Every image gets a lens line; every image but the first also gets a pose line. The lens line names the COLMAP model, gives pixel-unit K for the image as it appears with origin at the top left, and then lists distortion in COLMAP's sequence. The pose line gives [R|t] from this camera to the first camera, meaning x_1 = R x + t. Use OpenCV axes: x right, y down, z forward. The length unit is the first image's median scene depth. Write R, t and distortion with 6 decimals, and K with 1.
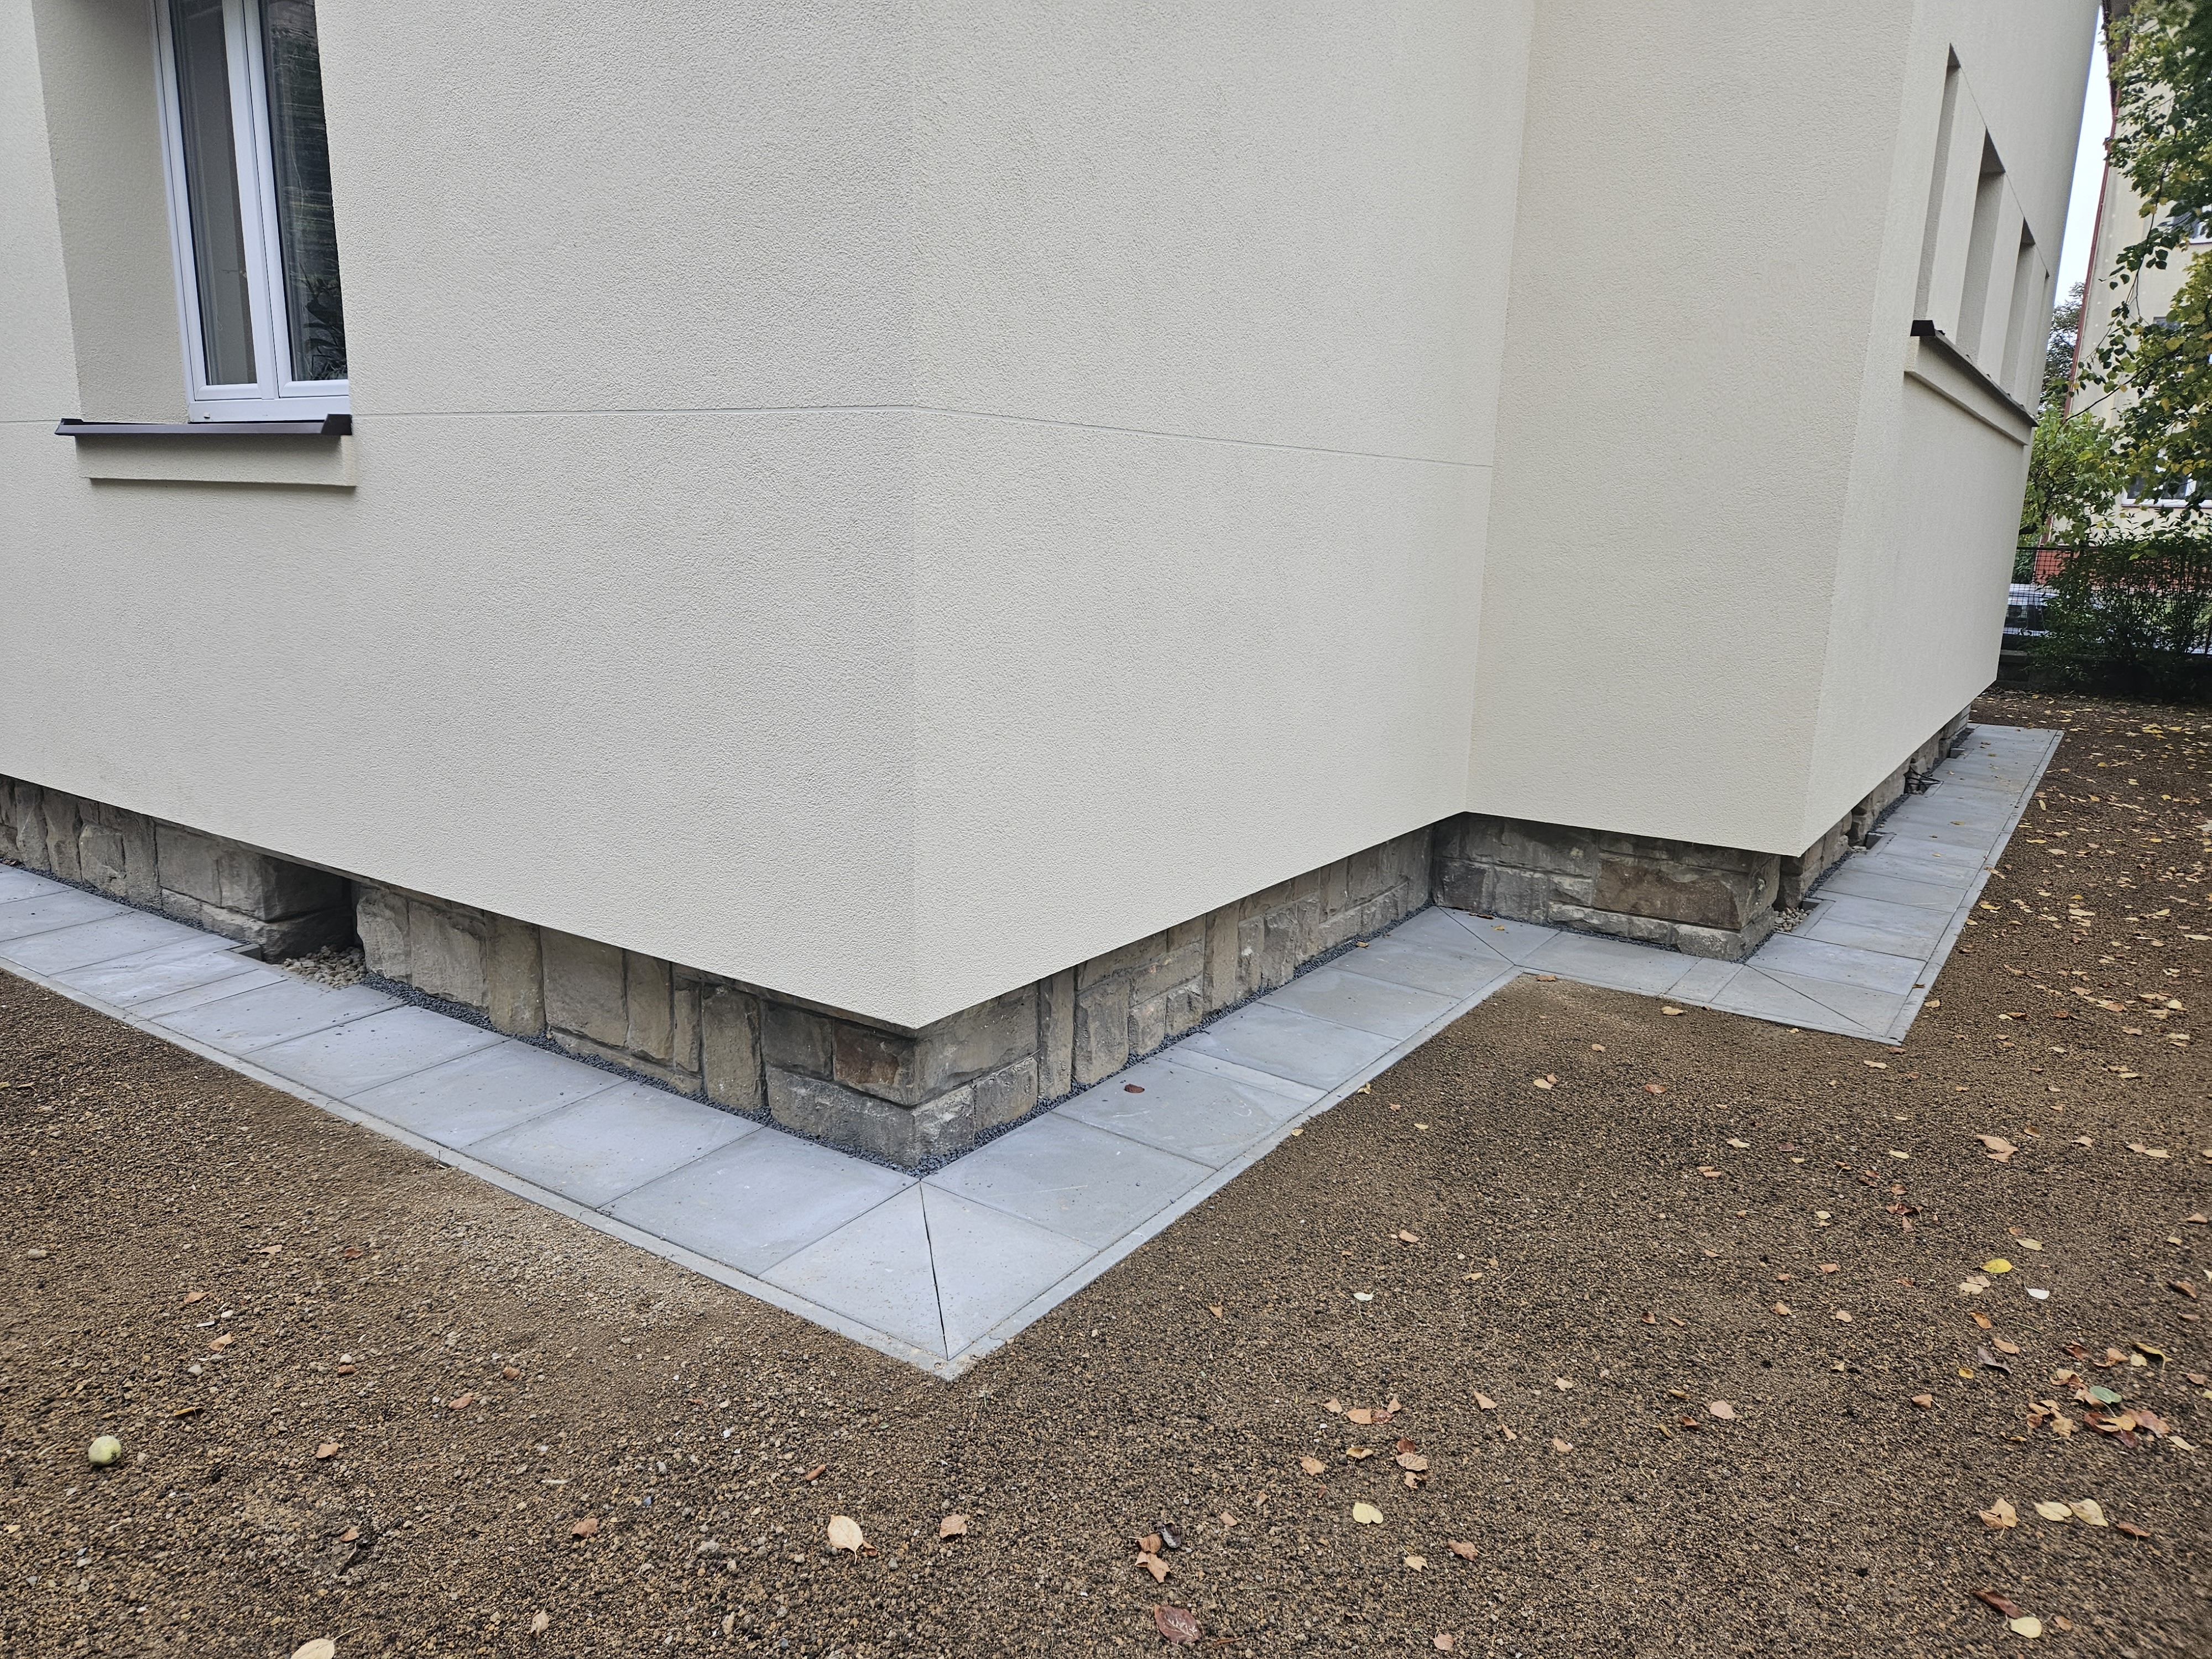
lens RADIAL K [[1497.9, 0, 1099.9], [0, 1497.9, 824.1], [0, 0, 1]] dist [0.039235, -0.000178]
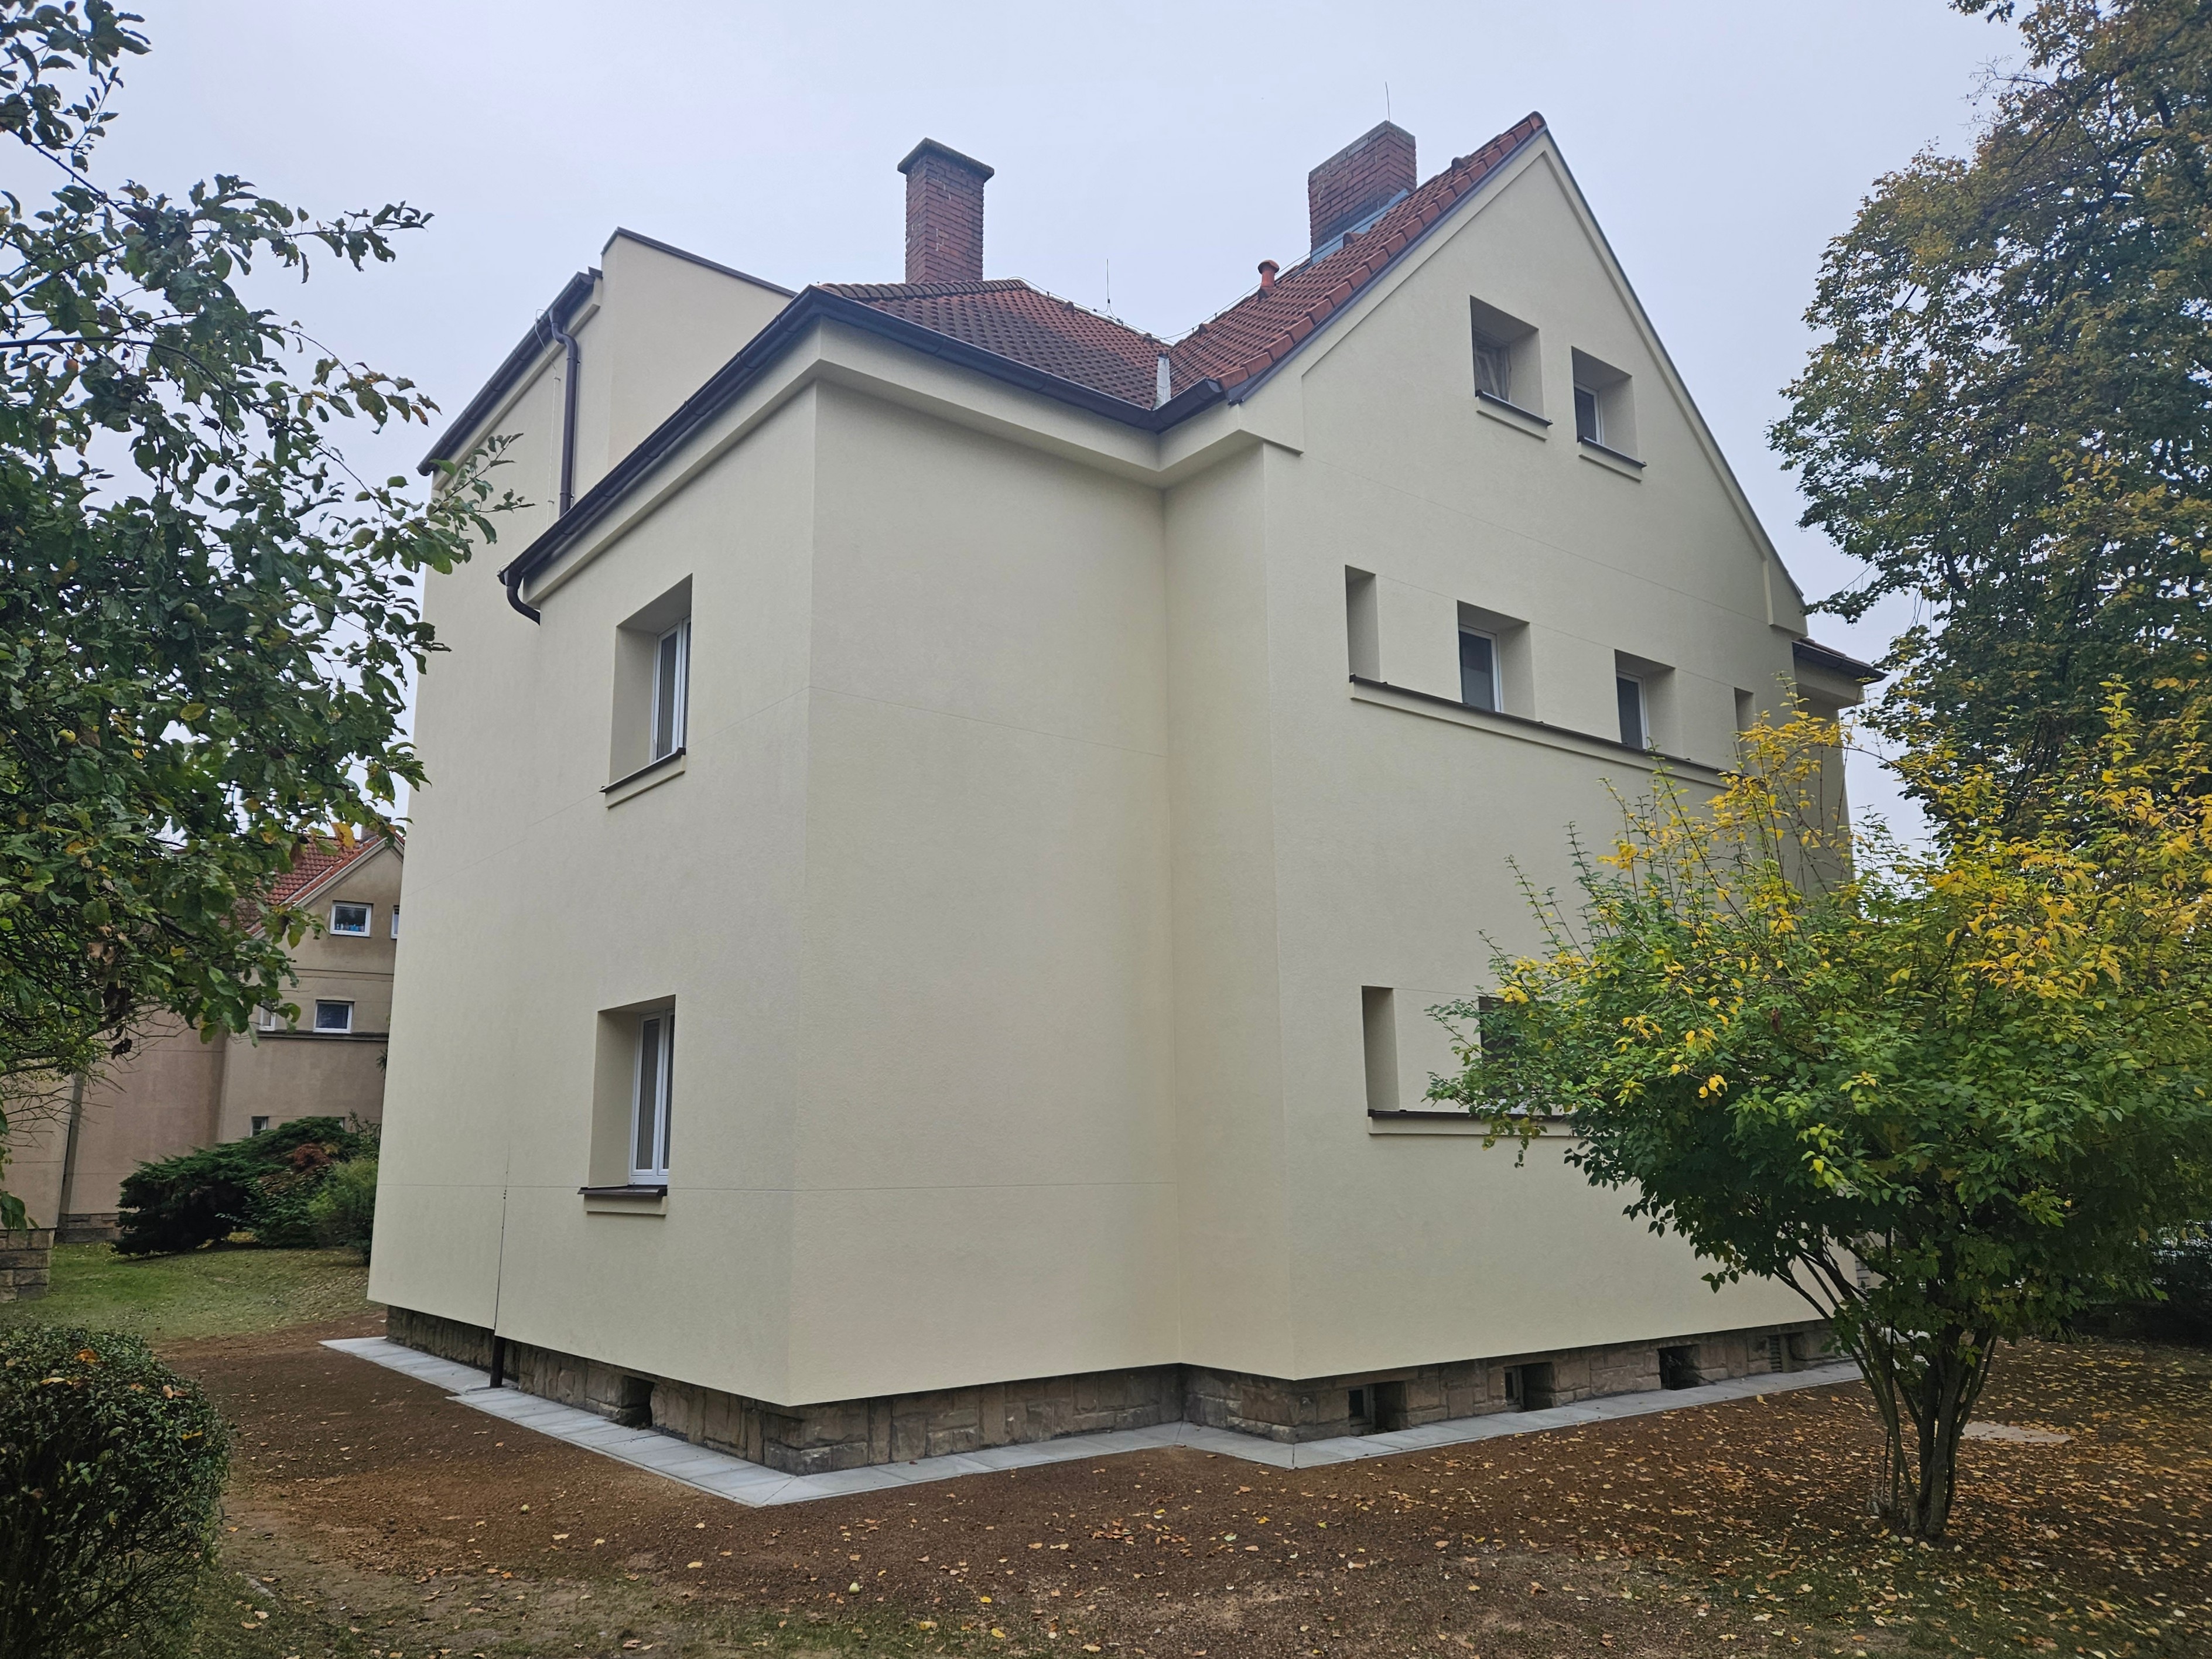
lens RADIAL K [[1497.9, 0, 1102.9], [0, 1497.9, 837.6], [0, 0, 1]] dist [0.039235, -0.000178]
pose [[0.959900, -0.086491, -0.266668, 0.858069], [-0.029269, 0.915101, -0.402161, 0.183421], [0.278811, 0.393840, 0.875874, -1.166354]]
